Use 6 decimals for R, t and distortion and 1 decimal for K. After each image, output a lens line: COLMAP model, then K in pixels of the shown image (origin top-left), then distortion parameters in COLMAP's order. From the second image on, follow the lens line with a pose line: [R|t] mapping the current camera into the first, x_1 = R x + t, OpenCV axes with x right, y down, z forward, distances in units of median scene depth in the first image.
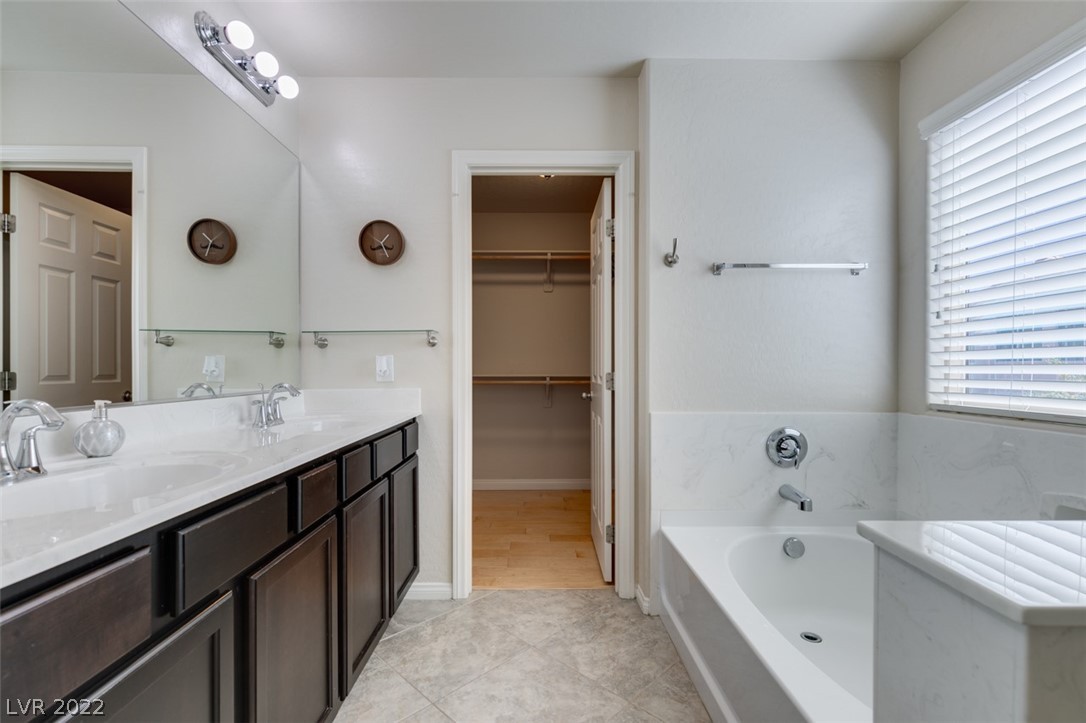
lens RADIAL K [[486.5, 0, 545.9], [0, 486.5, 372.1], [0, 0, 1]] dist [0.004659, -0.002363]
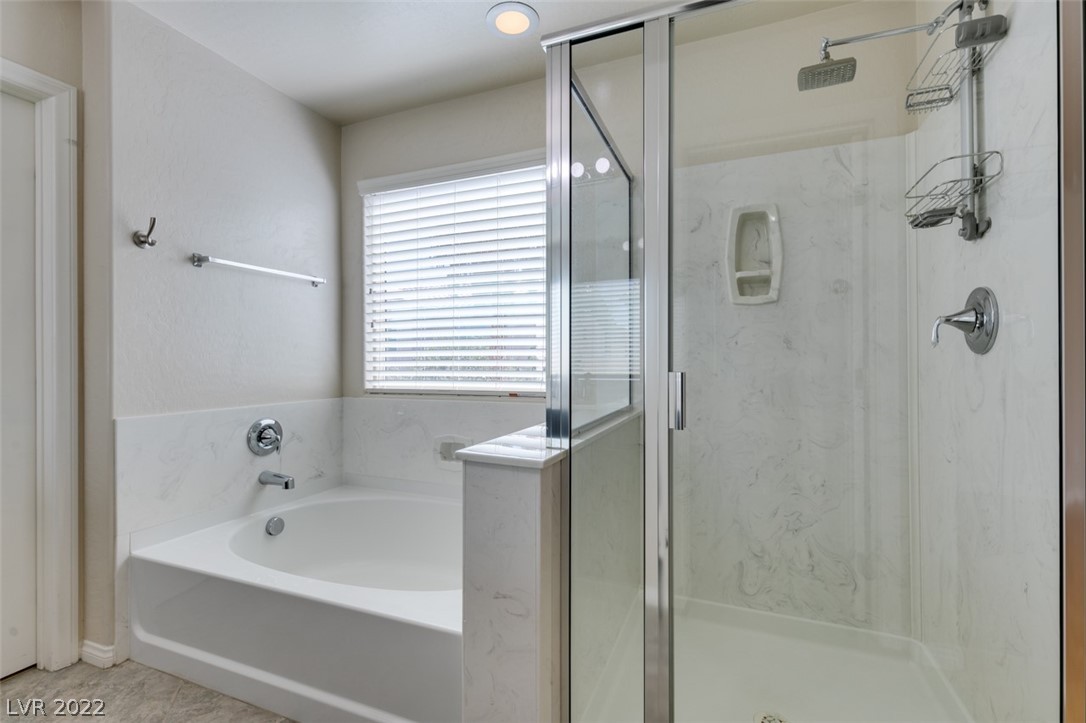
lens RADIAL K [[486.5, 0, 541.5], [0, 486.5, 361.8], [0, 0, 1]] dist [0.004659, -0.002363]
pose [[0.385414, -0.004258, 0.922734, -0.285785], [0.012166, 0.999926, -0.000467, -0.004592], [-0.922663, 0.011406, 0.385438, 0.012519]]
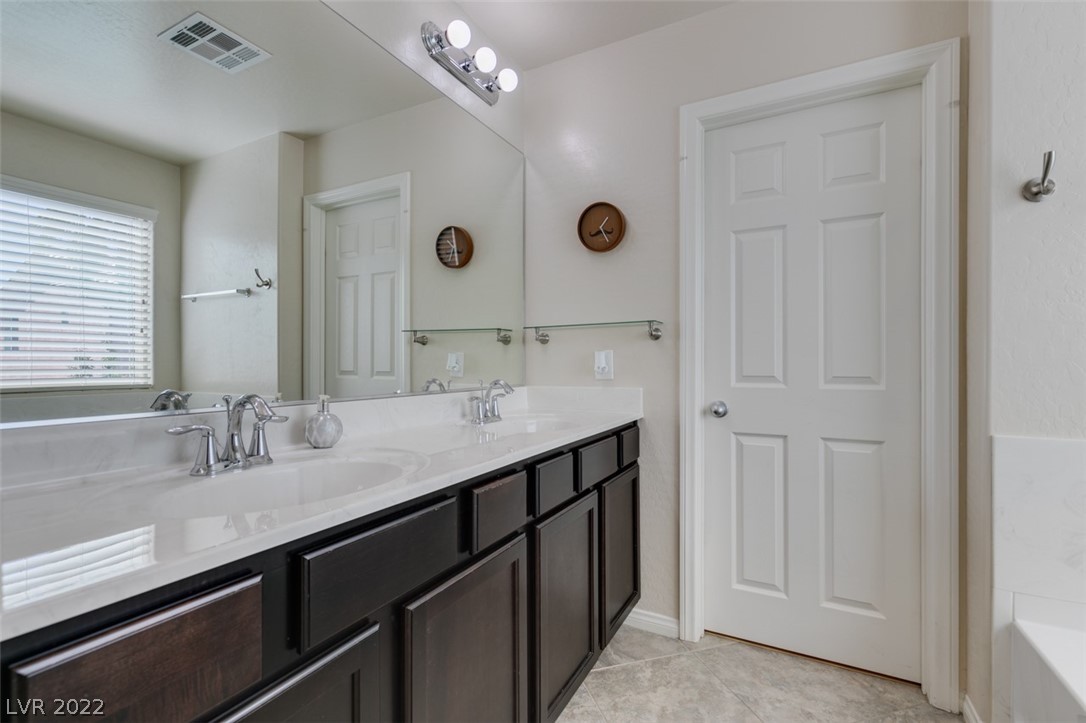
lens RADIAL K [[486.5, 0, 539.6], [0, 486.5, 364.5], [0, 0, 1]] dist [0.004659, -0.002363]
pose [[0.871497, 0.001787, -0.490398, 0.011045], [-0.005019, 0.999973, -0.005276, -0.003023], [0.490376, 0.007060, 0.871483, 0.161546]]
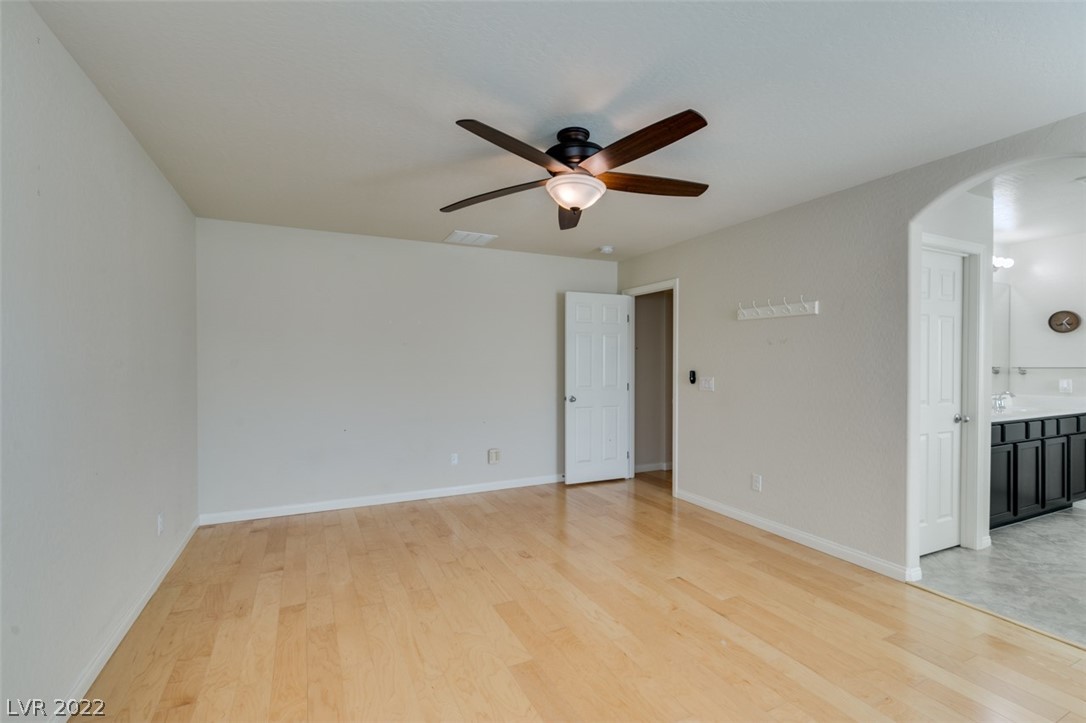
lens RADIAL K [[486.5, 0, 533.7], [0, 486.5, 366.4], [0, 0, 1]] dist [0.004659, -0.002363]
pose [[0.414021, 0.008781, -0.910225, 0.605598], [-0.011561, 0.999924, 0.004387, -0.076185], [0.910194, 0.008707, 0.414091, -1.876981]]
